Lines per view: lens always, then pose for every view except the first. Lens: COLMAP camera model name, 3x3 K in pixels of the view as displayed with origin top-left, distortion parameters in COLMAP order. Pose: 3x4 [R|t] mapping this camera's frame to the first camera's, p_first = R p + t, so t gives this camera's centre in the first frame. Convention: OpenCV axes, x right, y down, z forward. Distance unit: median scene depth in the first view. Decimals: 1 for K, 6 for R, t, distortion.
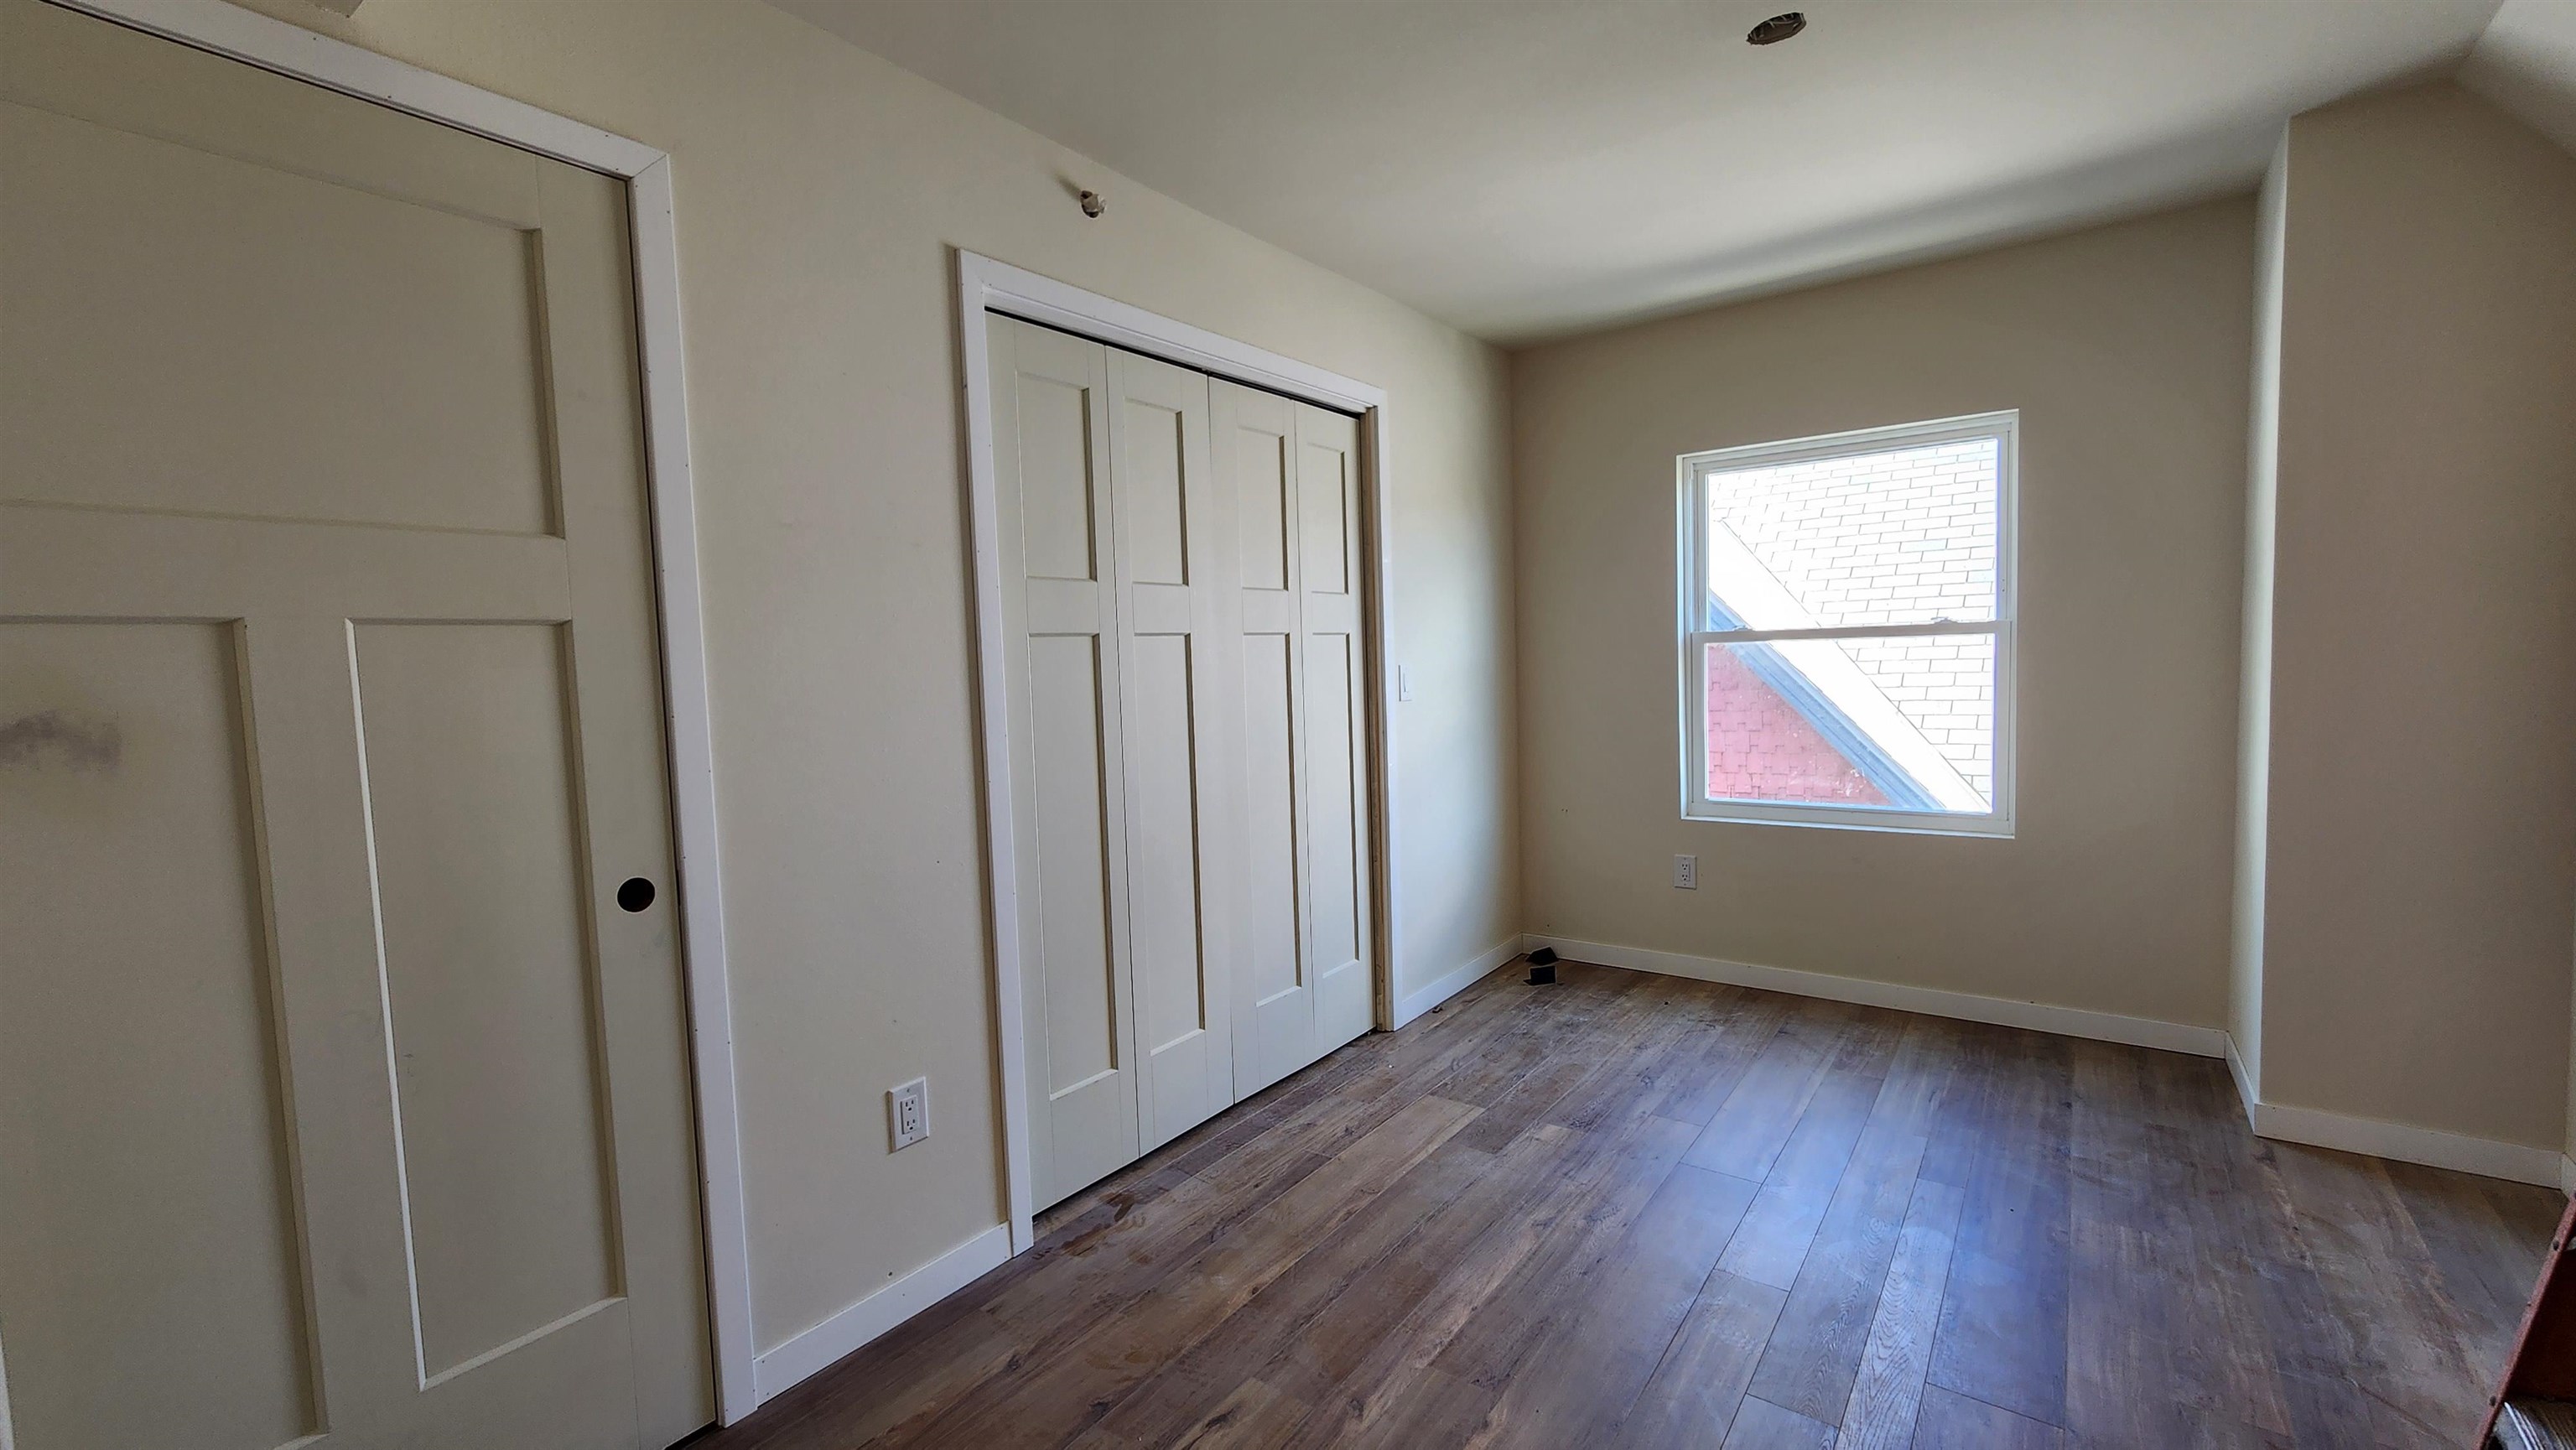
lens RADIAL K [[1081.4, 0, 1297.8], [0, 1081.4, 720.1], [0, 0, 1]] dist [0.000316, 0.000096]
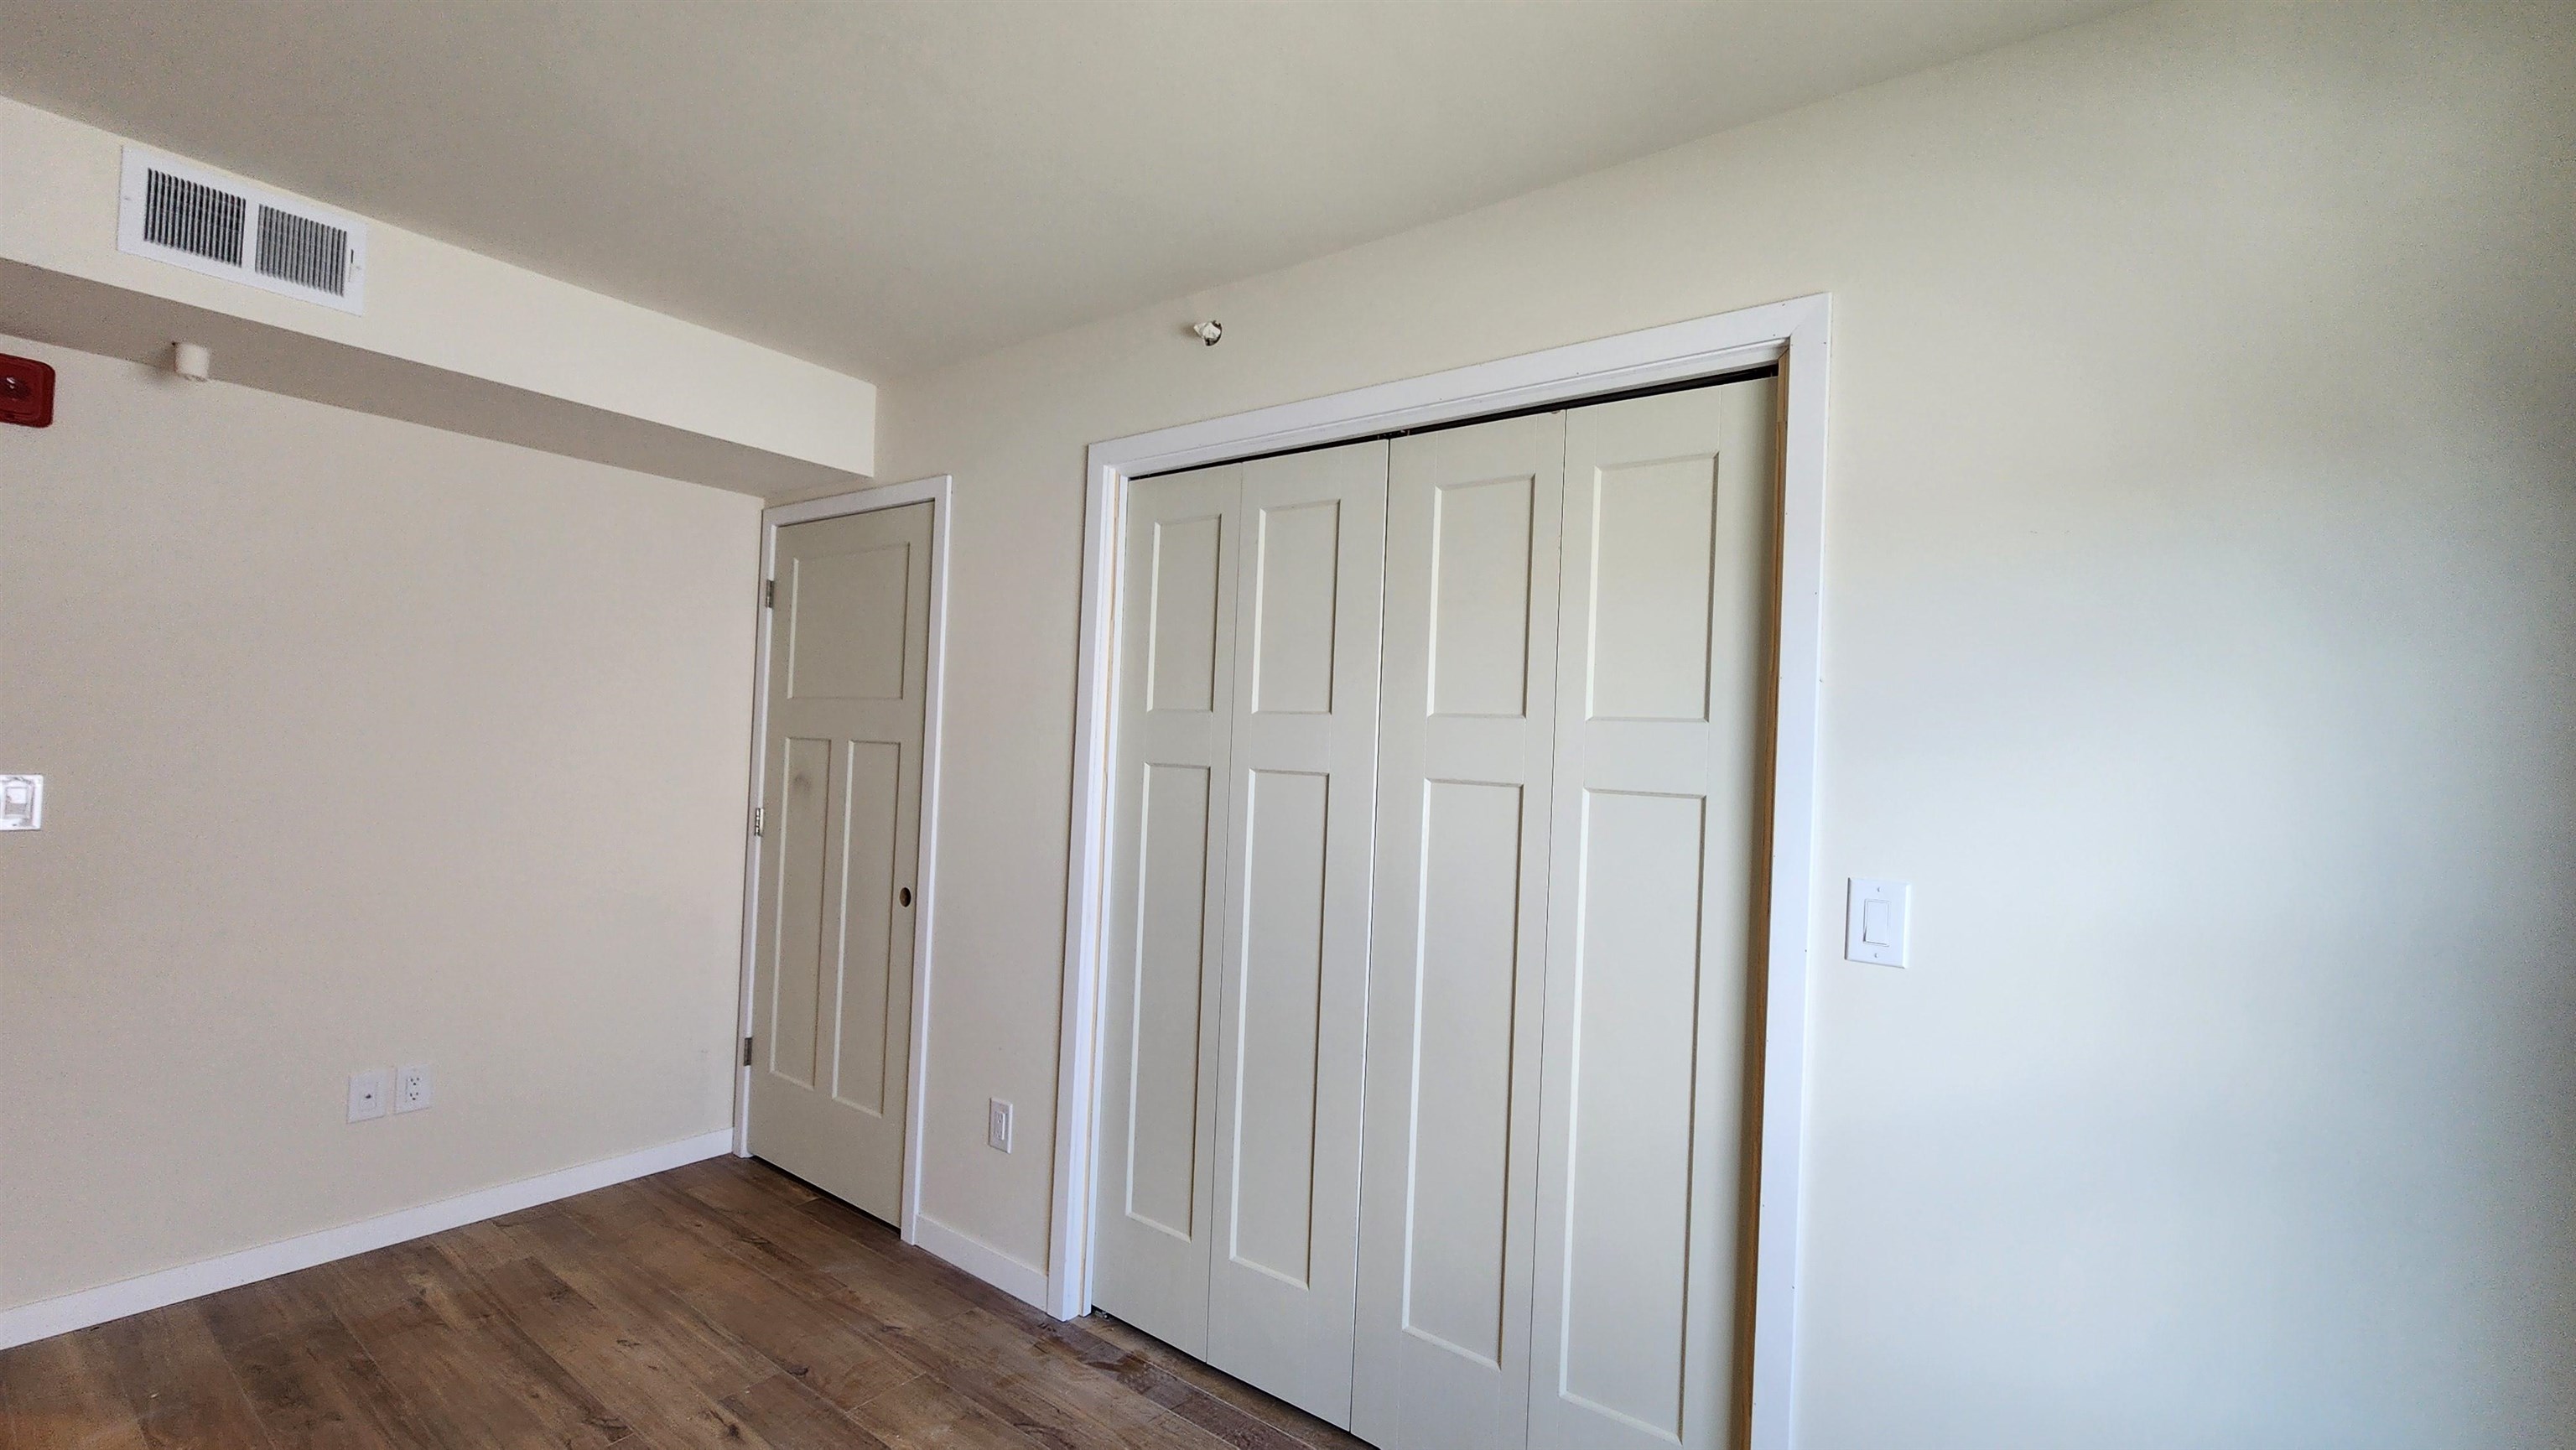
lens RADIAL K [[1081.4, 0, 1297.8], [0, 1081.4, 720.1], [0, 0, 1]] dist [0.000316, 0.000096]
pose [[-0.010205, 0.006270, -0.999928, 0.875669], [-0.102028, 0.994755, 0.007279, -0.155009], [0.994729, 0.102095, -0.009512, 1.236342]]
